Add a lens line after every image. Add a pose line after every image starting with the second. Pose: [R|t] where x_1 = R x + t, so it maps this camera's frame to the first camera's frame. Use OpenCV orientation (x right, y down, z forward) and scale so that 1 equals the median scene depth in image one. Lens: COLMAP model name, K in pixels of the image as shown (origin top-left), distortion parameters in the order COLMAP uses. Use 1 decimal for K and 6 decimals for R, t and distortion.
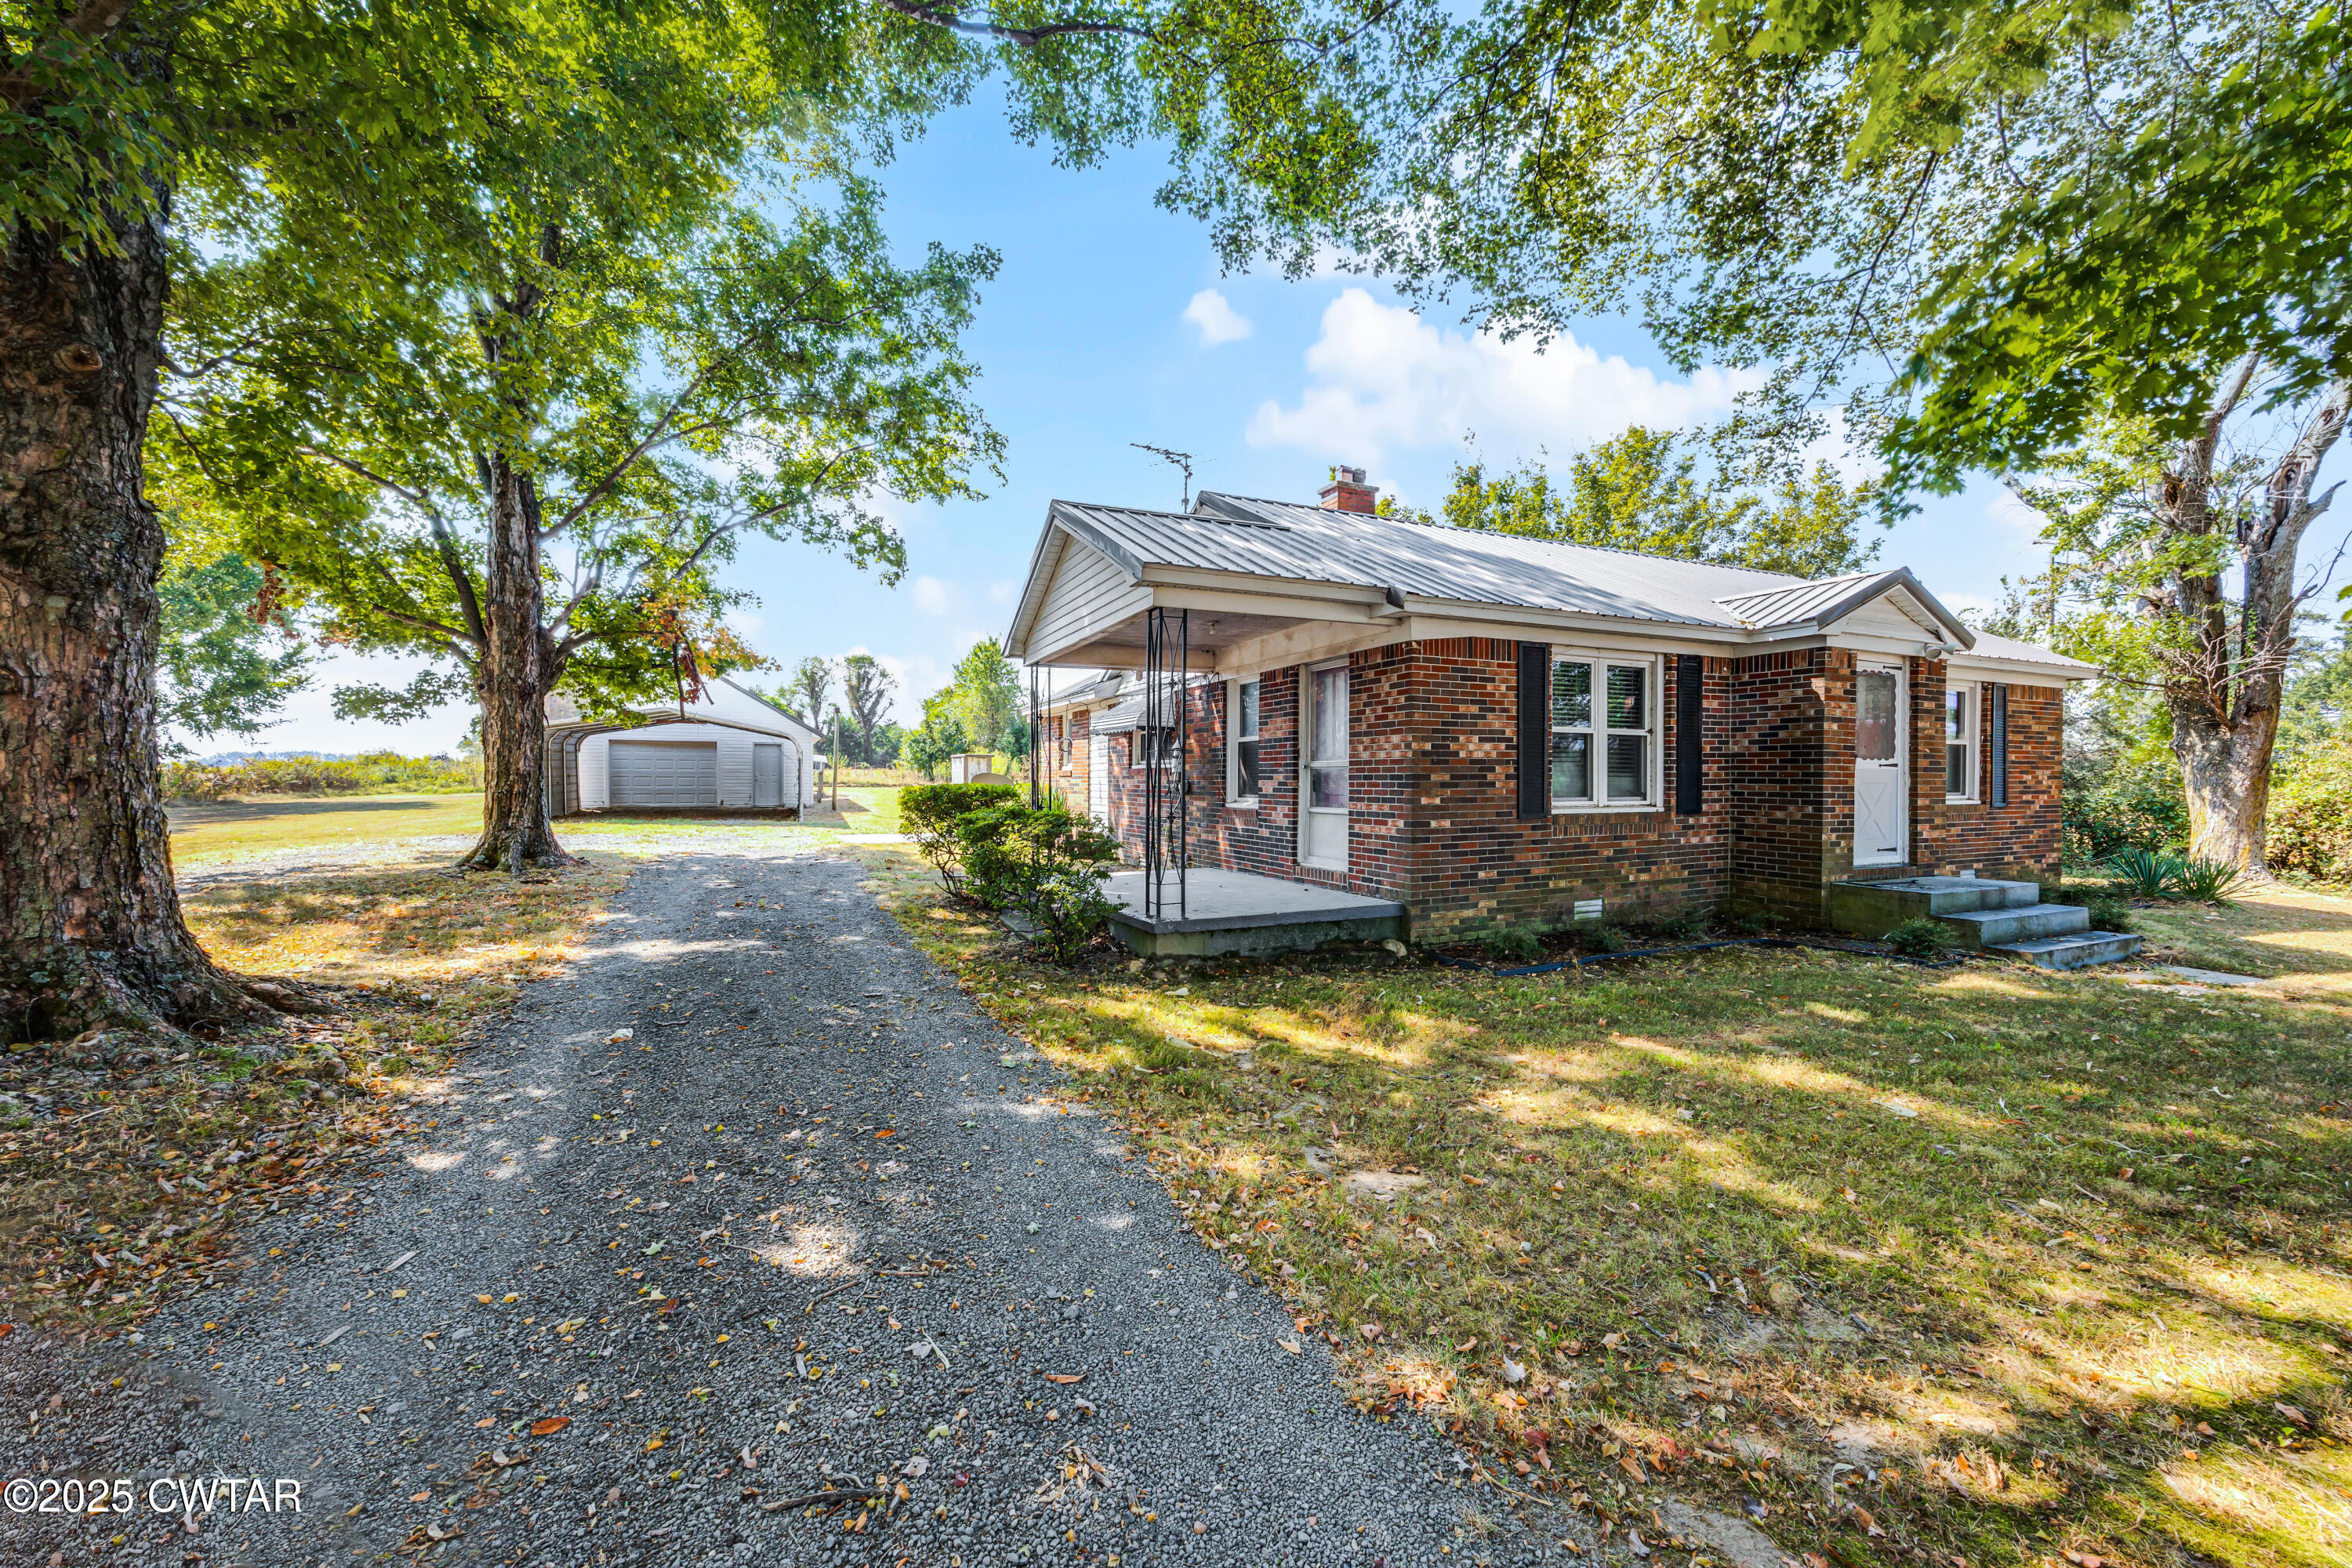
lens RADIAL K [[901.7, 0, 1180.8], [0, 901.7, 777.5], [0, 0, 1]] dist [-0.000359, -0.000078]
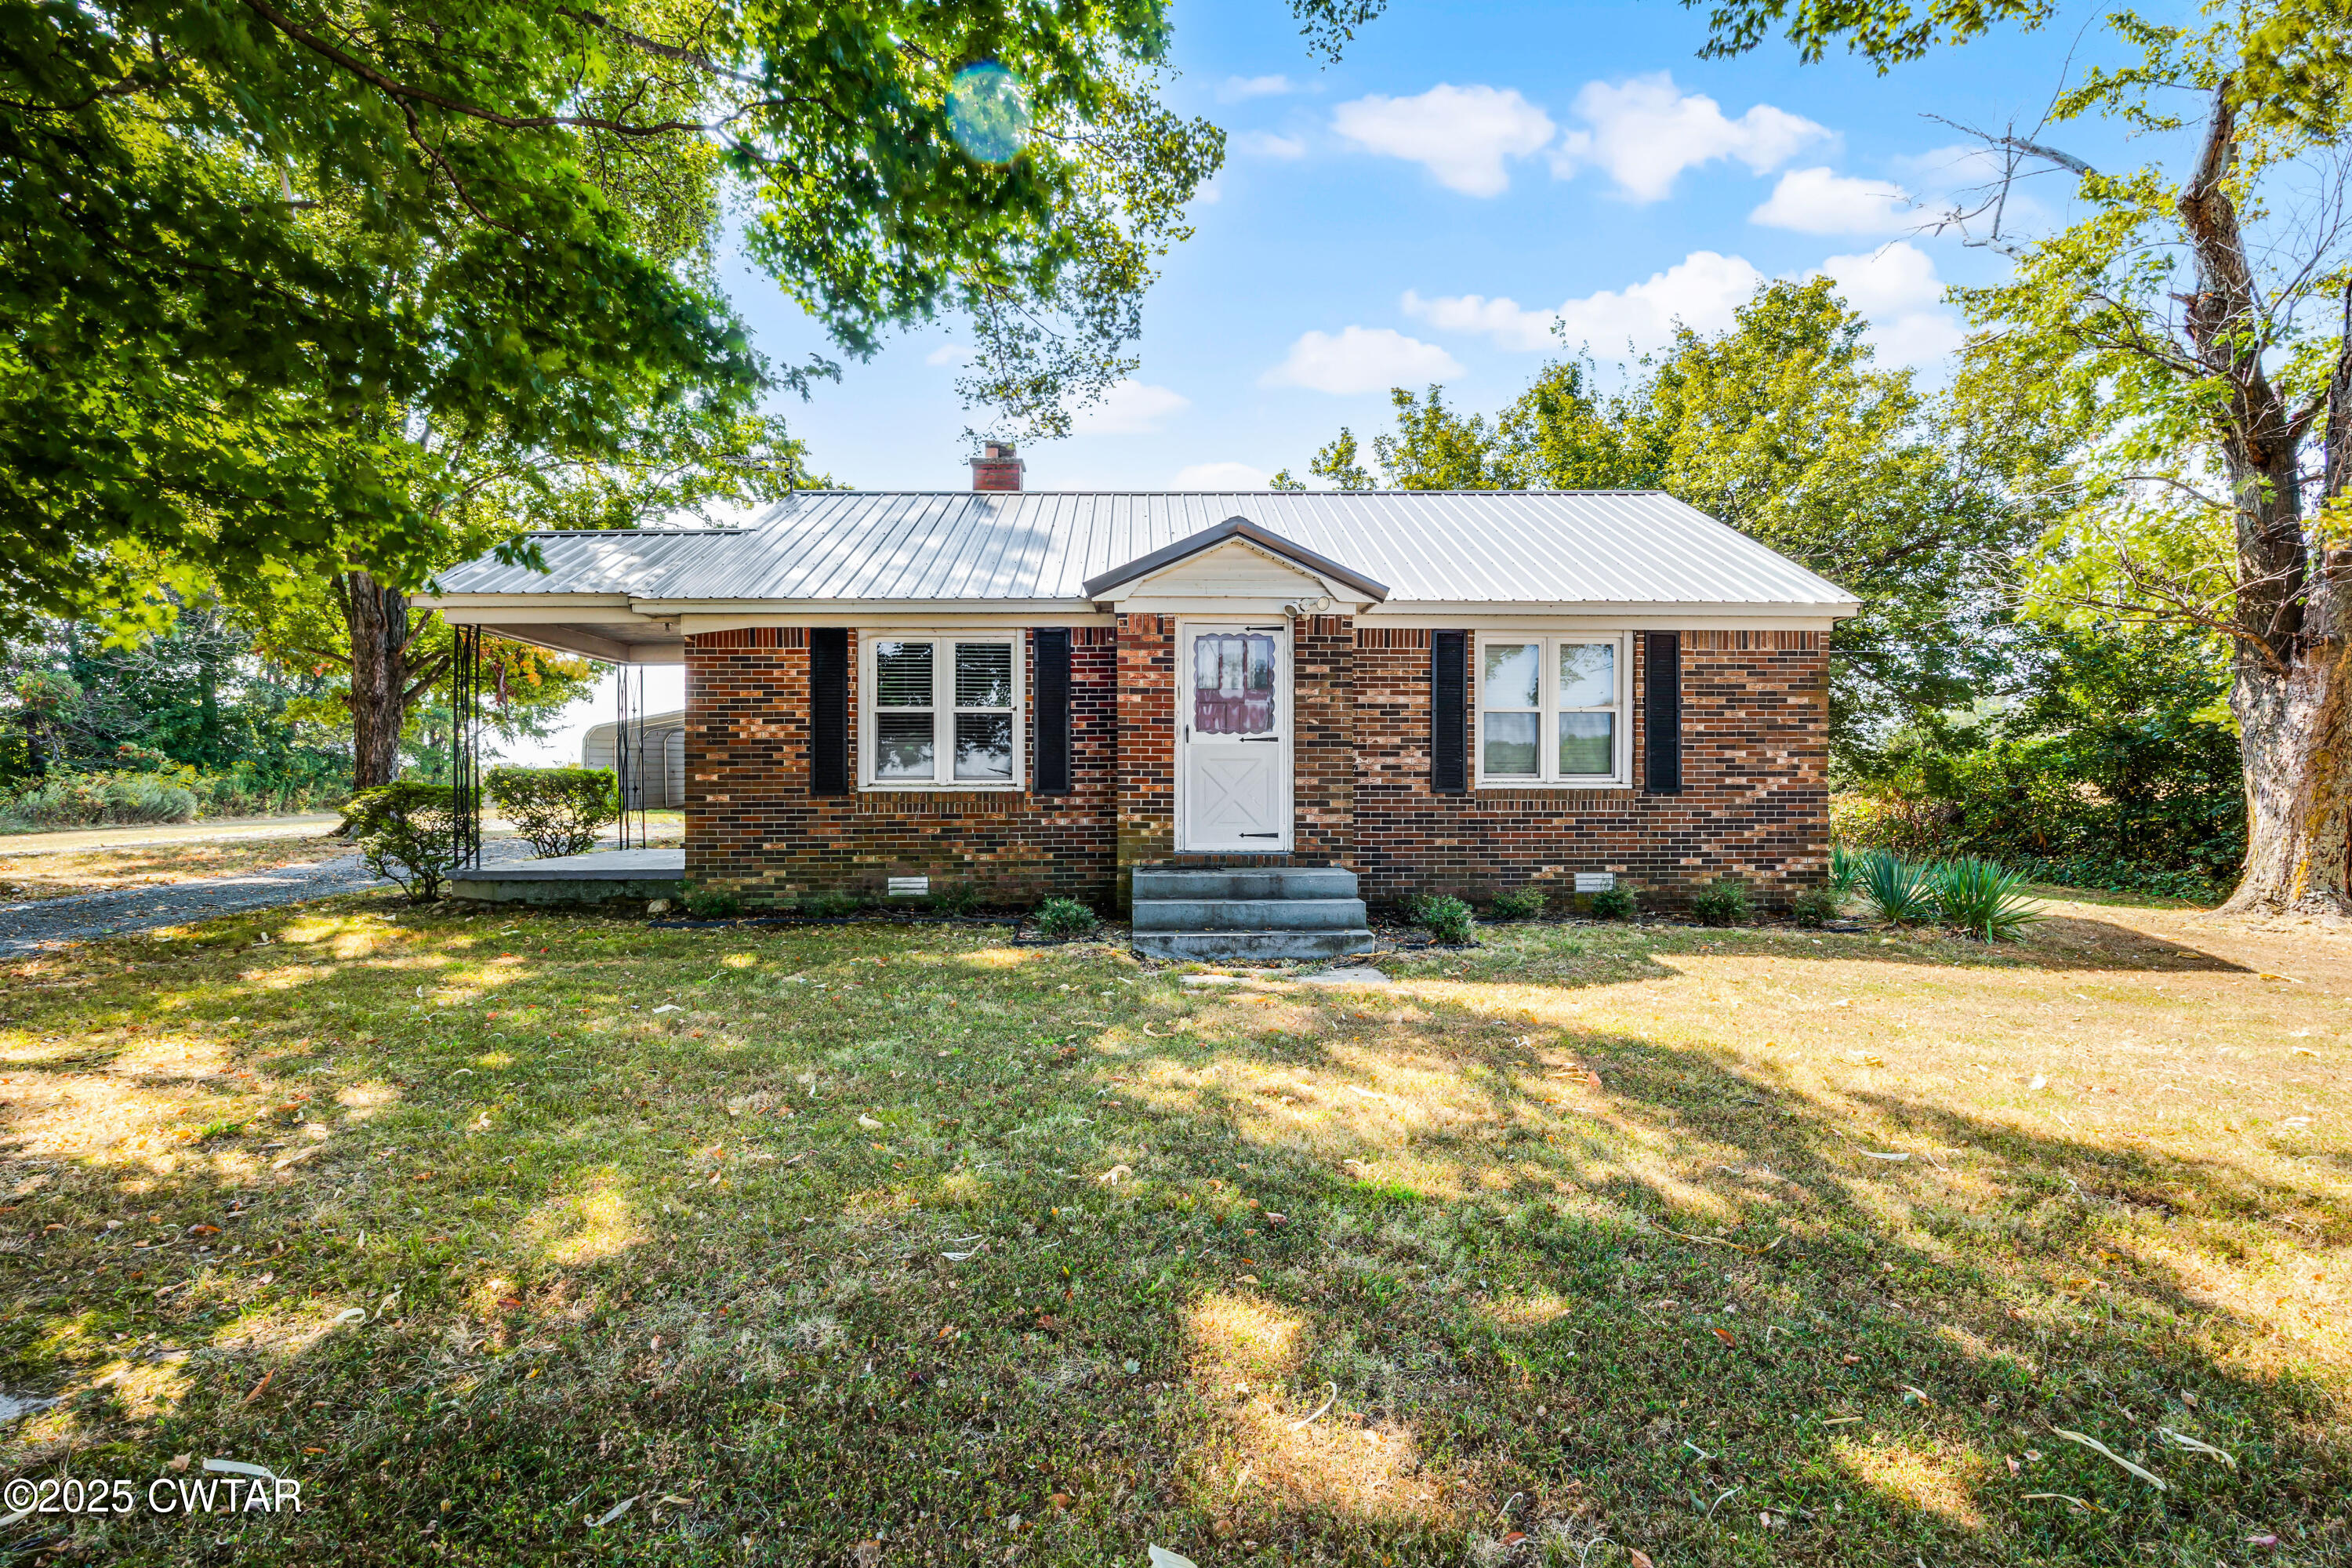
lens RADIAL K [[1103.7, 0, 1176.0], [0, 1103.7, 784.0], [0, 0, 1]] dist [-0.000214, -0.000024]
pose [[0.922695, -0.000980, -0.385529, 1.202903], [0.002943, 0.999986, 0.004503, 0.026434], [0.385519, -0.005290, 0.922685, -0.032306]]
